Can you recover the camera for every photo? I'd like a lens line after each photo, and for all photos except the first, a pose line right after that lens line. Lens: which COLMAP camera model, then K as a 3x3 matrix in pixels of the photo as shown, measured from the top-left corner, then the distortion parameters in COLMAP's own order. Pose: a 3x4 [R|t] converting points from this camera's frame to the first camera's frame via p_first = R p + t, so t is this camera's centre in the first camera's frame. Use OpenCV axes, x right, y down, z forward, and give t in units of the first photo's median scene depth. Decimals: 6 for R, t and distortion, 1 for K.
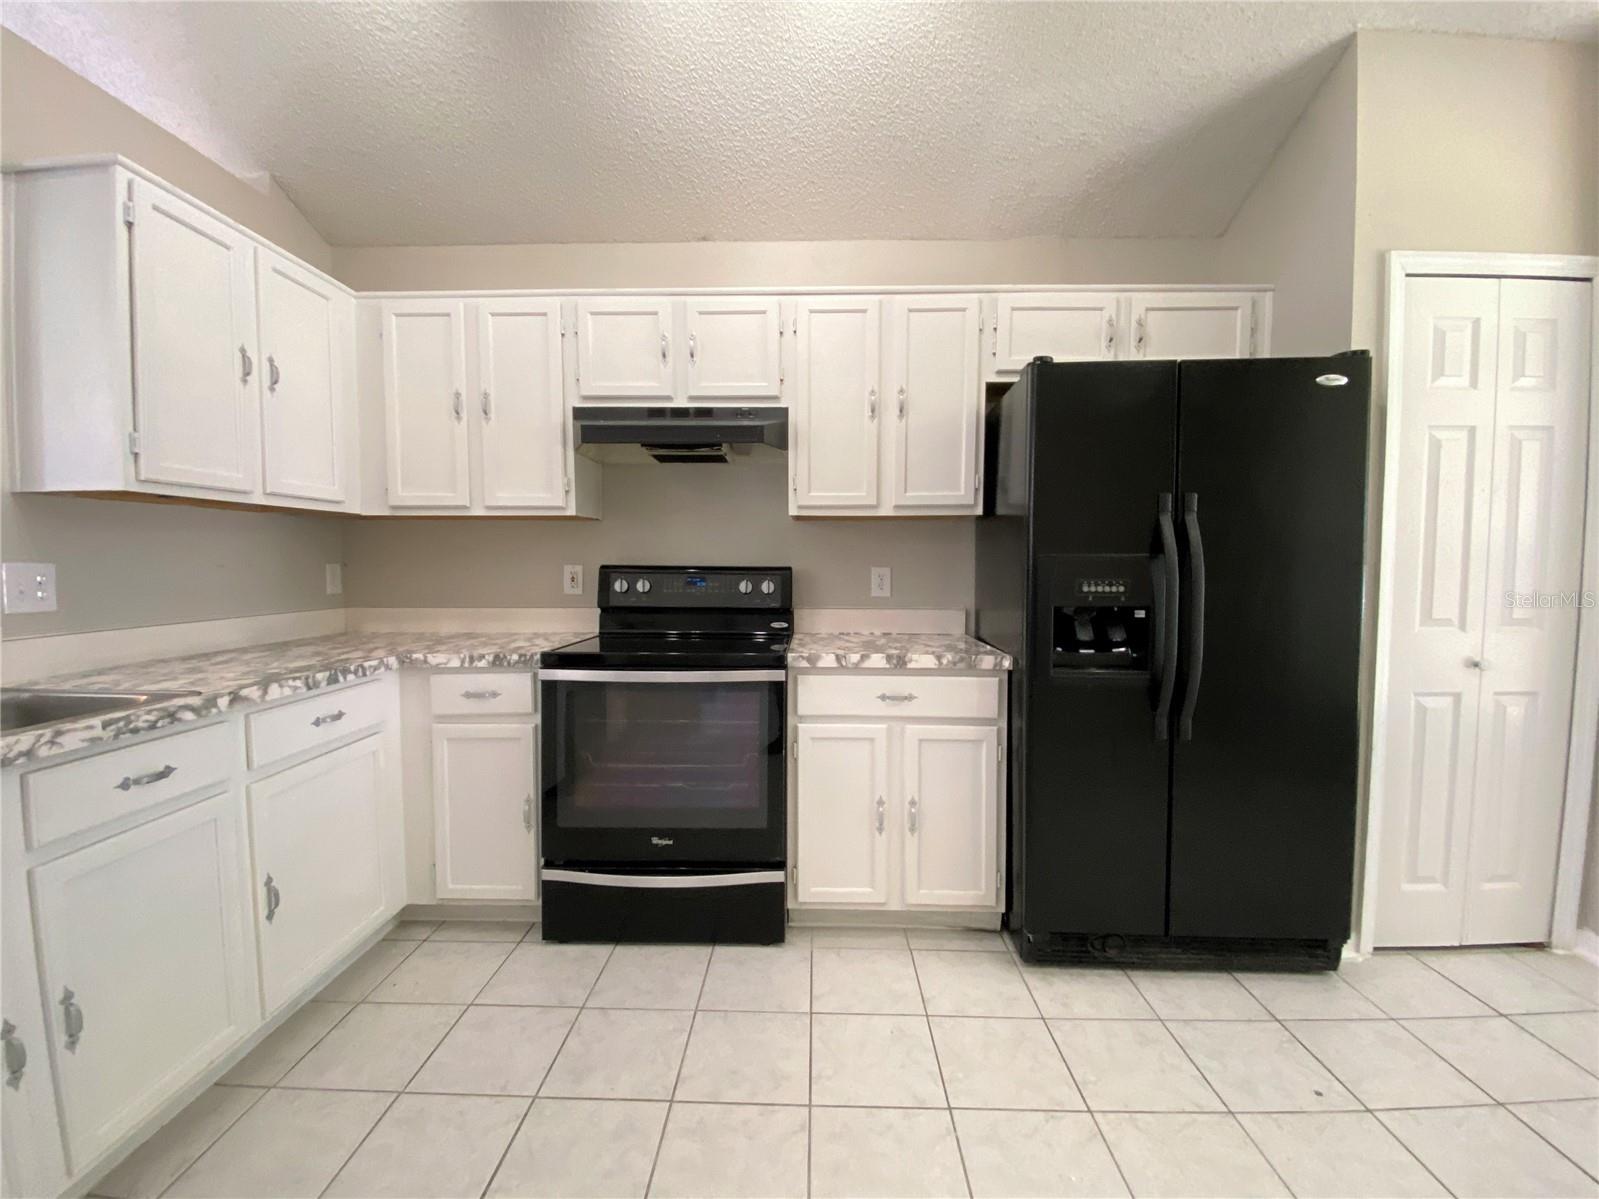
lens RADIAL K [[646.4, 0, 801.5], [0, 646.4, 593.6], [0, 0, 1]] dist [0.000699, -0.012216]
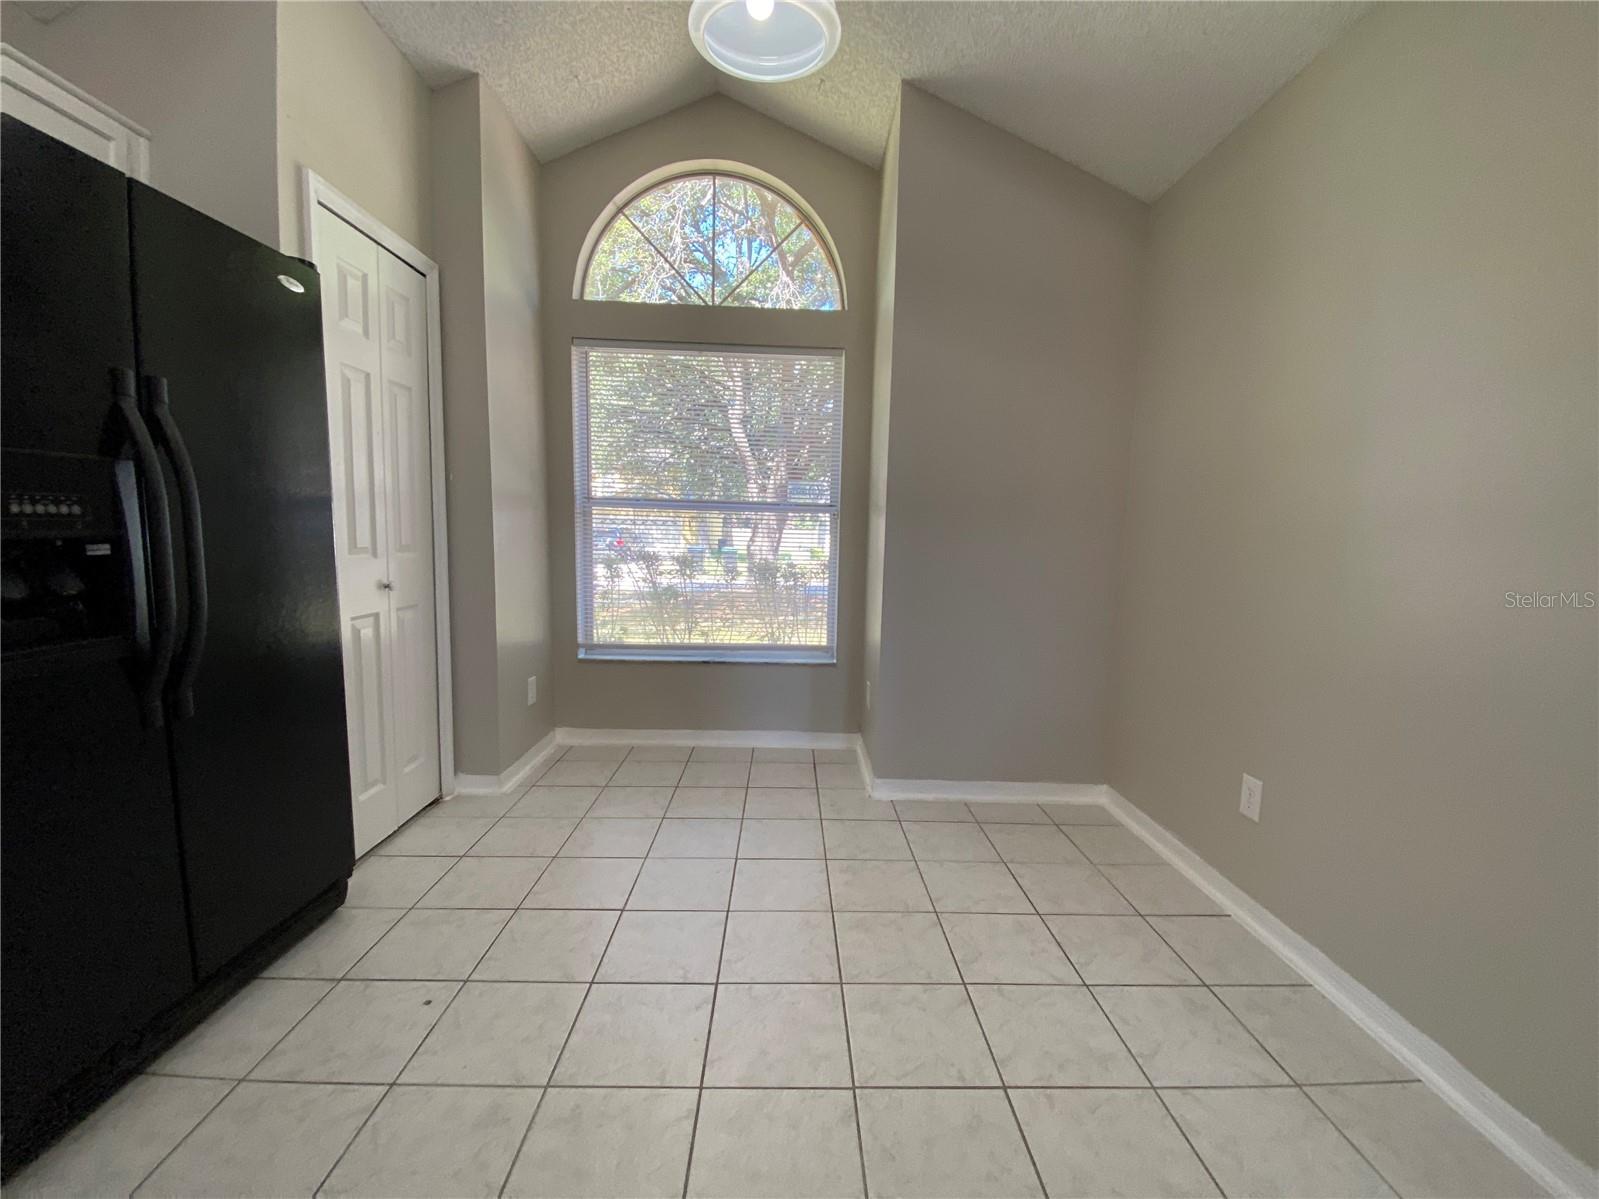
lens RADIAL K [[646.4, 0, 801.5], [0, 646.4, 593.6], [0, 0, 1]] dist [0.000699, -0.012216]
pose [[-0.032971, -0.100558, 0.994385, -0.128453], [0.026184, 0.994497, 0.101437, 0.026841], [-0.999113, 0.029381, -0.030157, 0.293491]]
